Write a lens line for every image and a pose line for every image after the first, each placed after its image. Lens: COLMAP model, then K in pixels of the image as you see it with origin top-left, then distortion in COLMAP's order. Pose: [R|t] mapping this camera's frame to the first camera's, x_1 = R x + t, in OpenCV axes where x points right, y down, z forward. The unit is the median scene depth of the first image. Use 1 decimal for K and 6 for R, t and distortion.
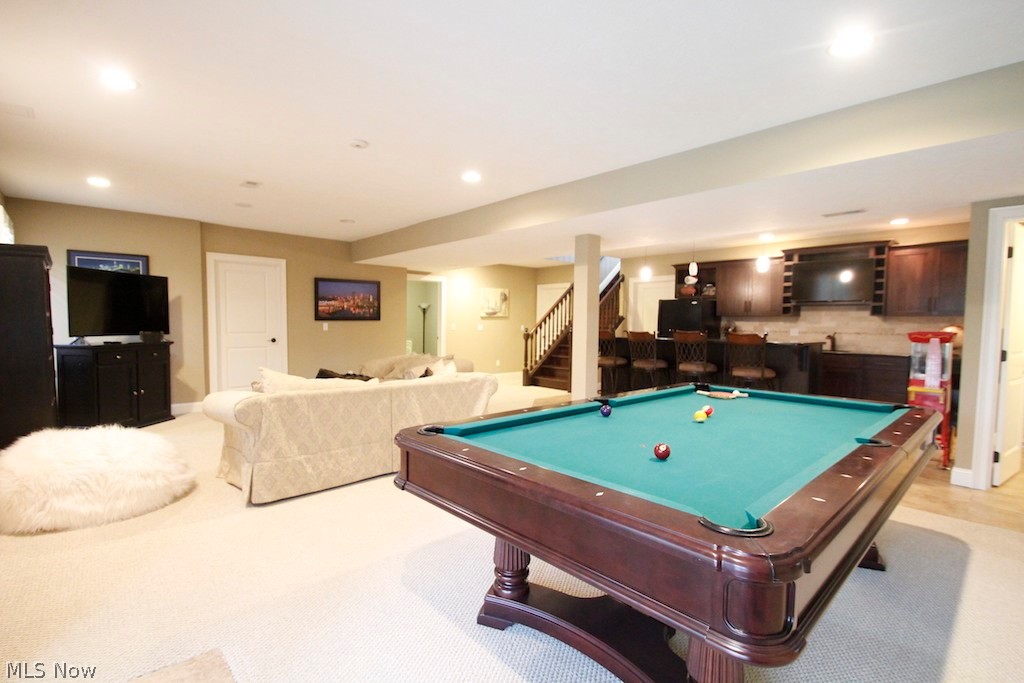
lens RADIAL K [[476.7, 0, 510.2], [0, 476.7, 342.7], [0, 0, 1]] dist [0.002343, -0.007166]
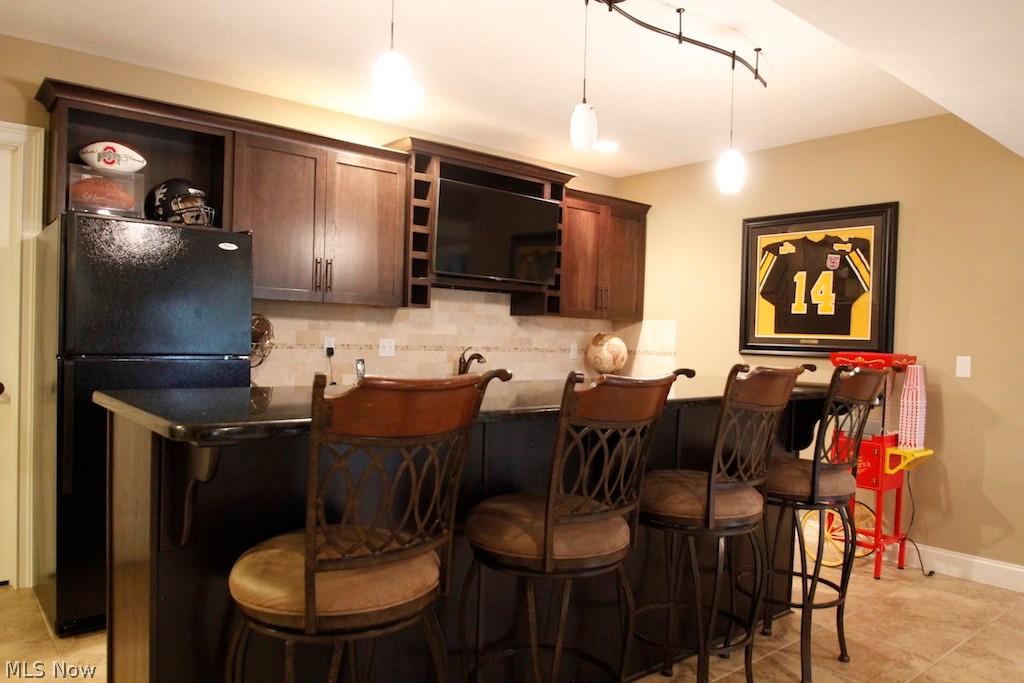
lens RADIAL K [[727.2, 0, 512.2], [0, 727.2, 343.6], [0, 0, 1]] dist [-0.005664, -0.001419]
pose [[0.052829, -0.018454, 0.998433, -0.012447], [0.016473, 0.999709, 0.017606, -0.016695], [-0.998468, 0.015517, 0.053118, 0.413639]]
